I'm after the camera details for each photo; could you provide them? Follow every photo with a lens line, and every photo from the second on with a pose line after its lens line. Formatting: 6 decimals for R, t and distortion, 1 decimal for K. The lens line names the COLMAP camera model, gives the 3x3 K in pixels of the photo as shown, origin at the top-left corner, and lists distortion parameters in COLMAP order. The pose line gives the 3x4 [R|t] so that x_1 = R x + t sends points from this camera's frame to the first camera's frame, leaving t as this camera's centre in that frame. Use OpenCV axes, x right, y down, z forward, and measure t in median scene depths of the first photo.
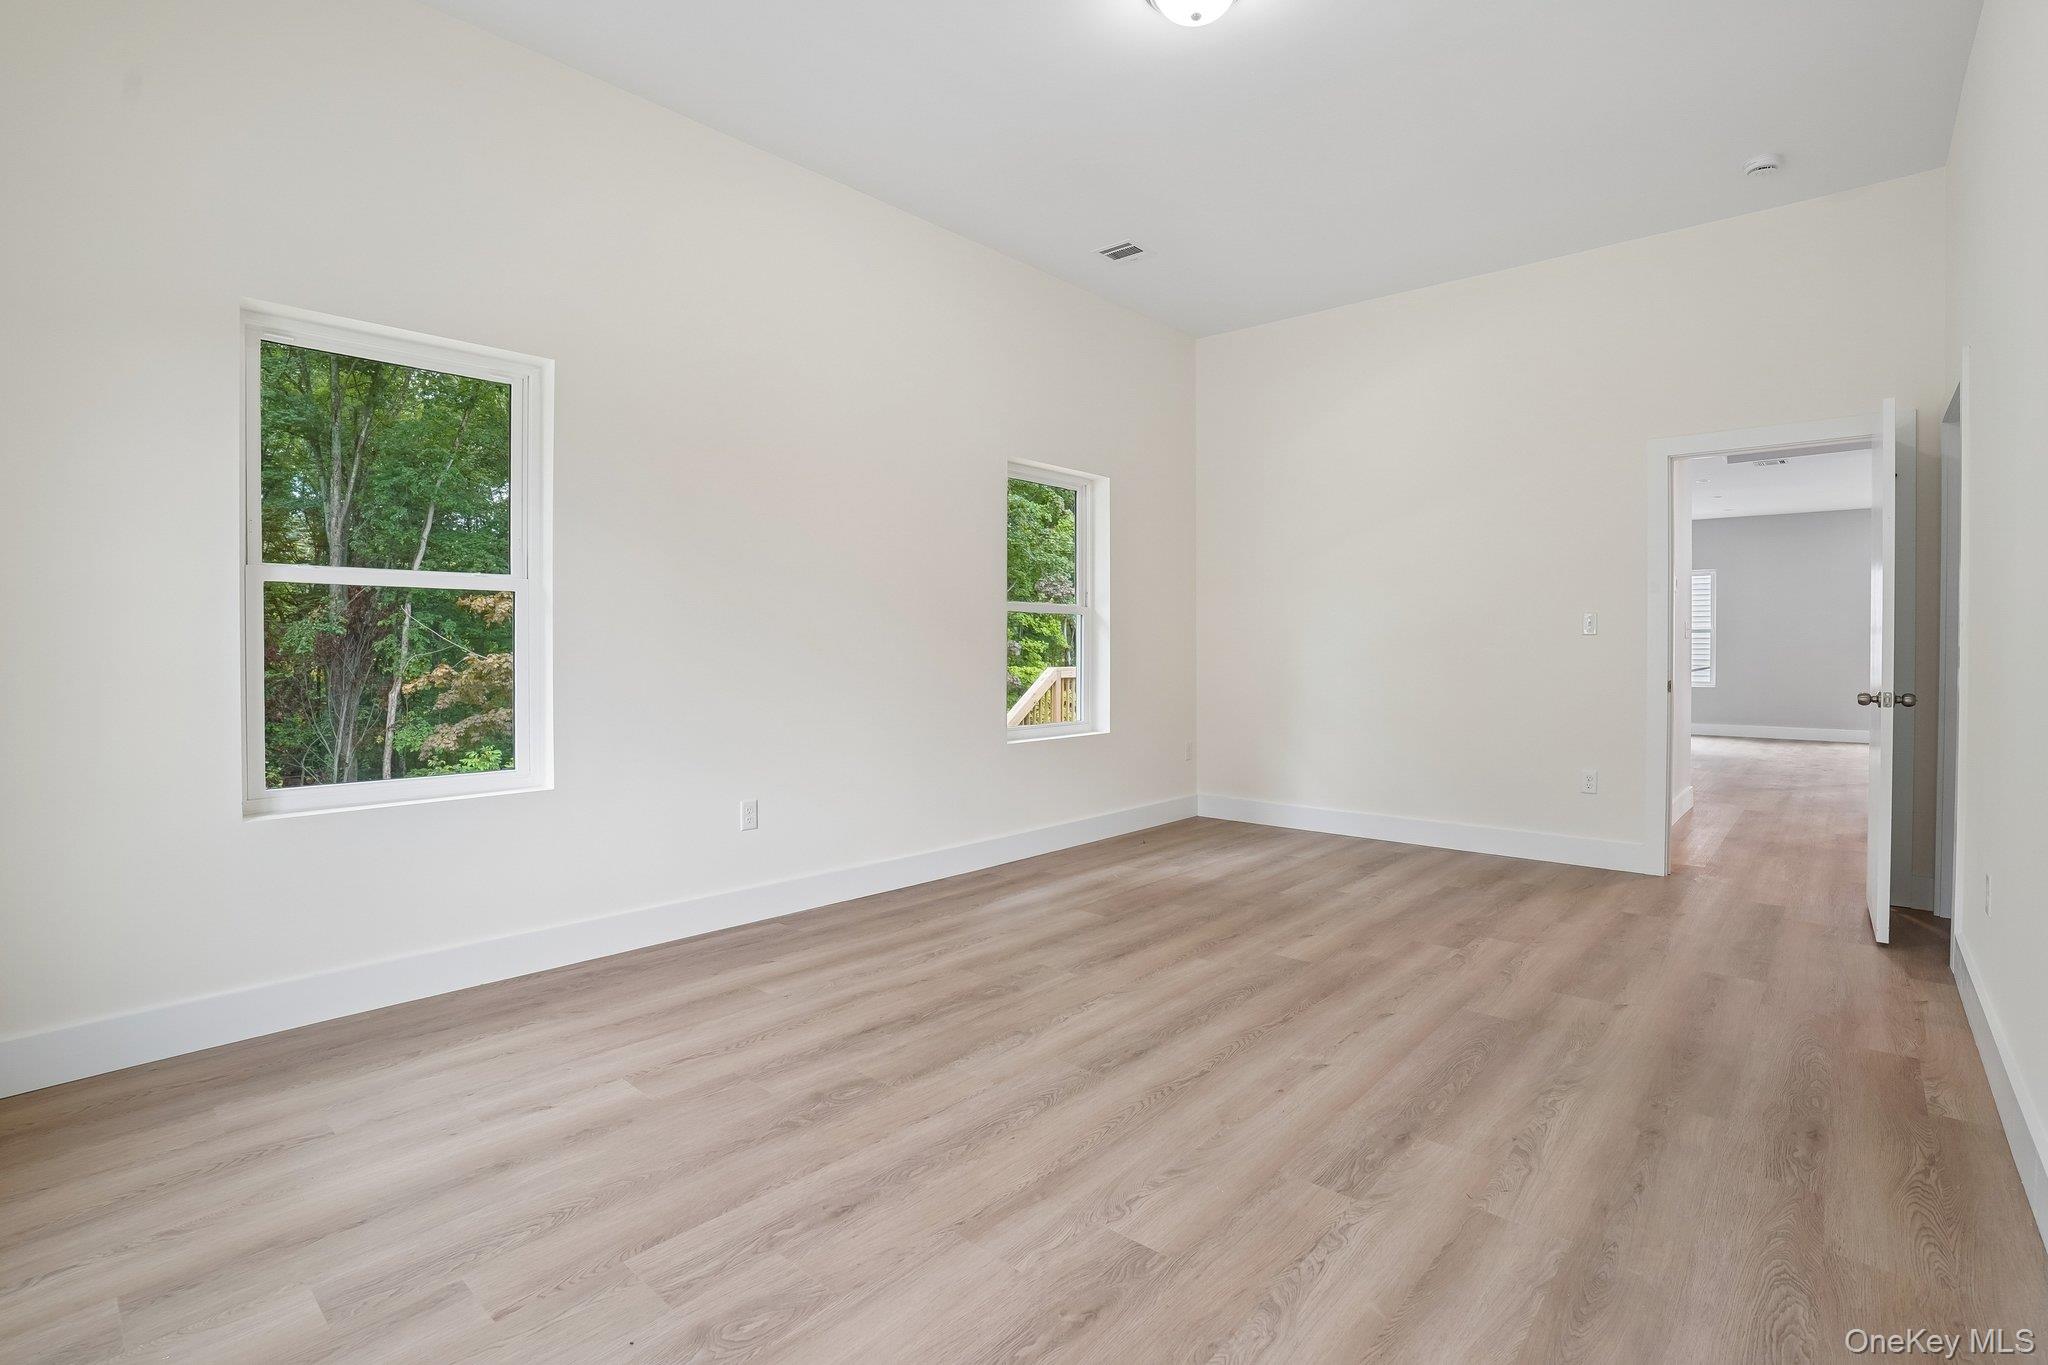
lens RADIAL K [[951.9, 0, 1031.1], [0, 951.9, 672.4], [0, 0, 1]] dist [-0.060622, 0.015561]
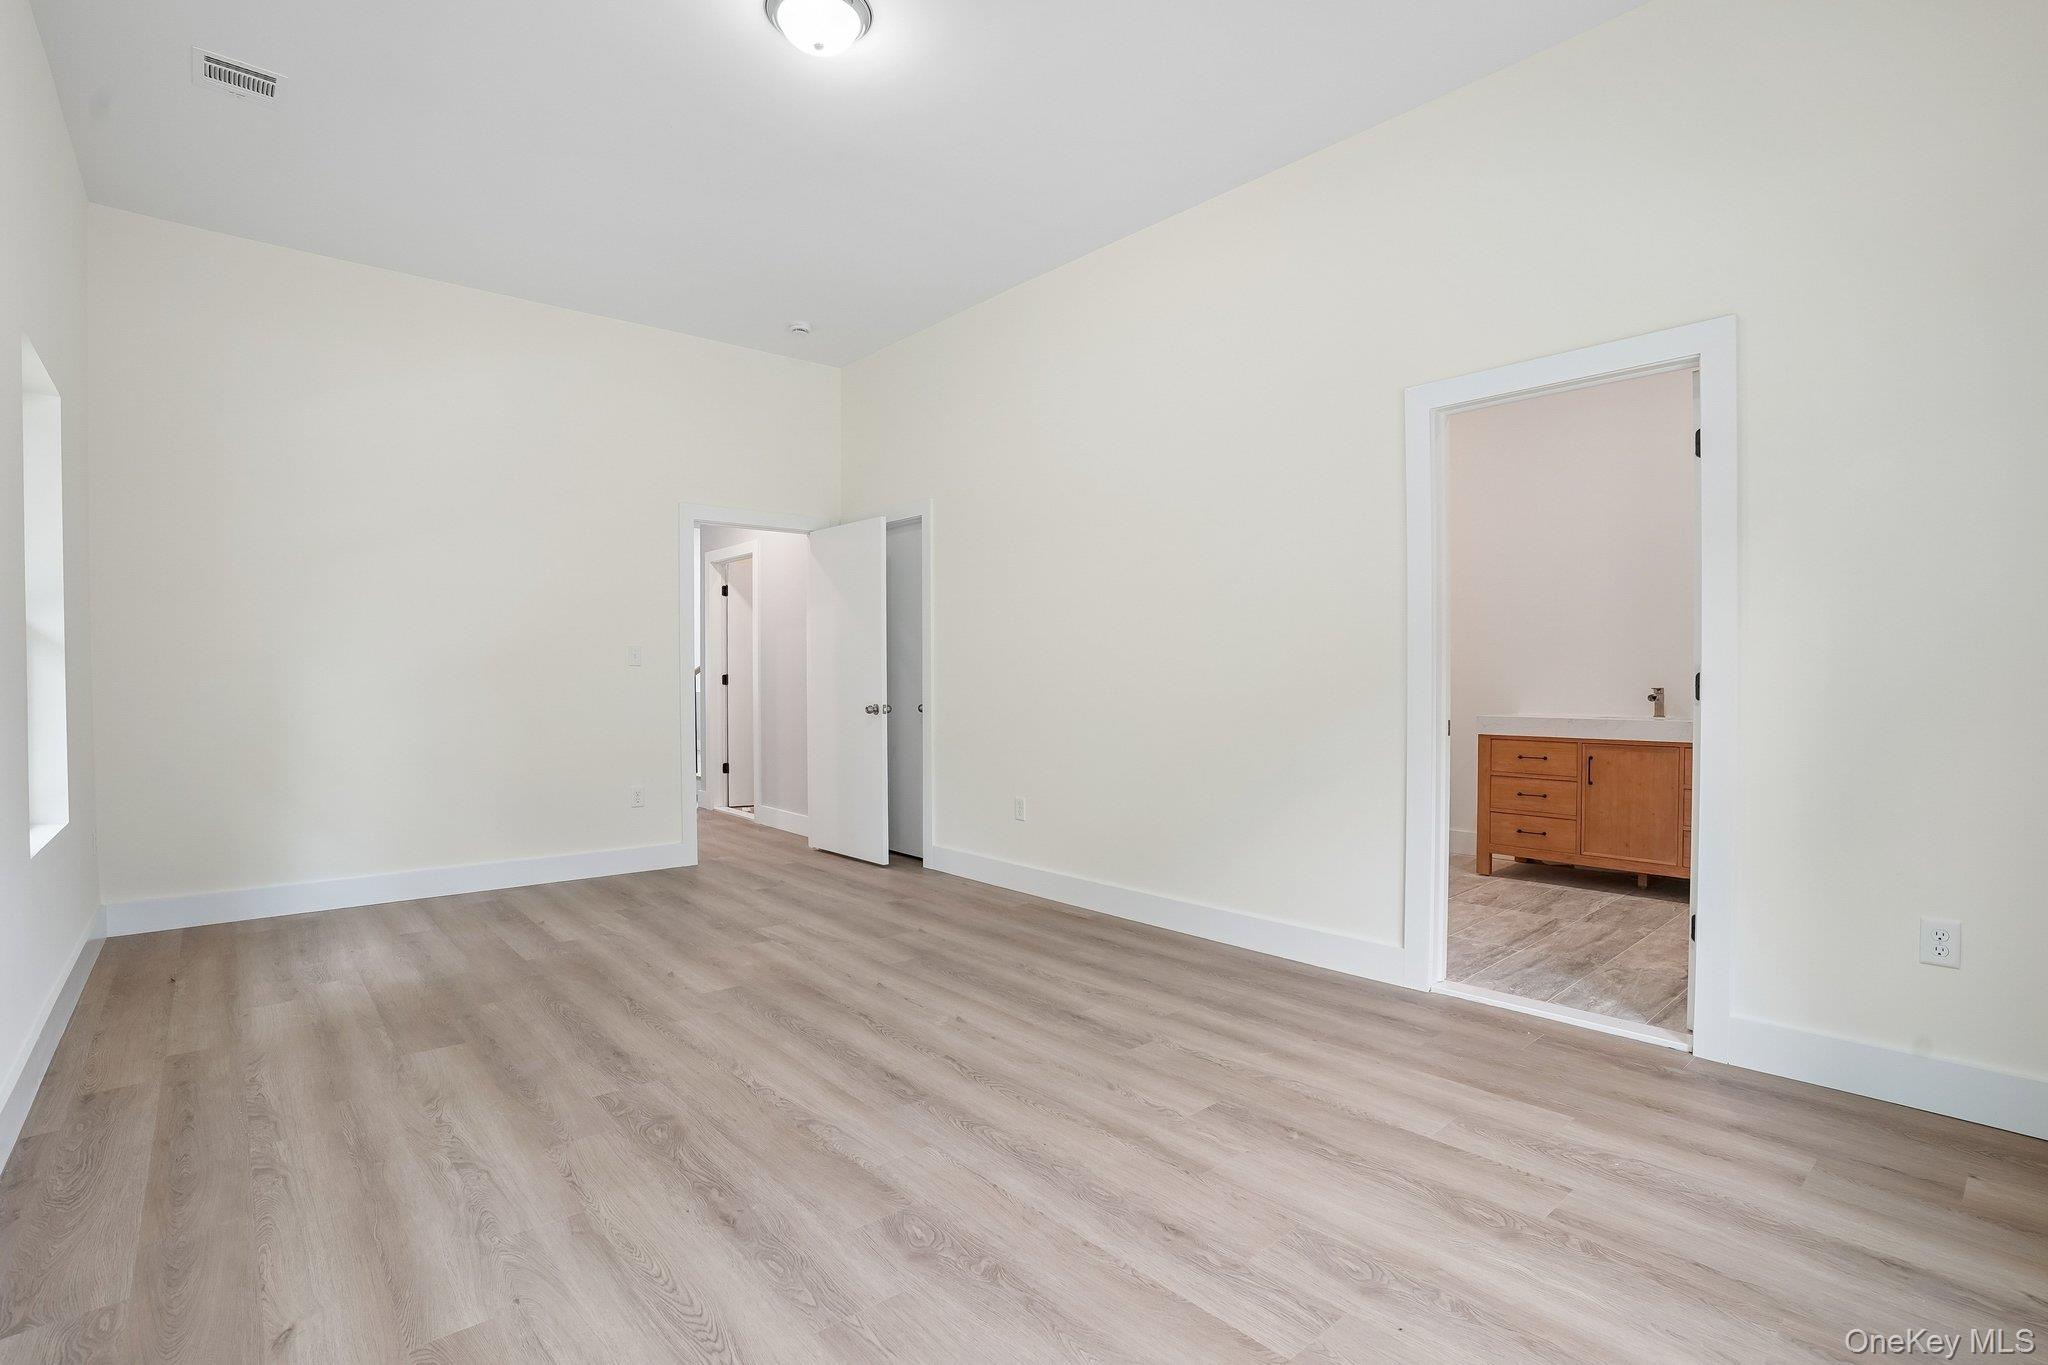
lens RADIAL K [[951.9, 0, 1032.8], [0, 951.9, 683.0], [0, 0, 1]] dist [-0.060622, 0.015561]
pose [[0.130261, -0.002552, 0.991476, -0.815412], [0.024382, 0.999703, -0.000630, -0.012113], [-0.991180, 0.024256, 0.130284, 0.669518]]
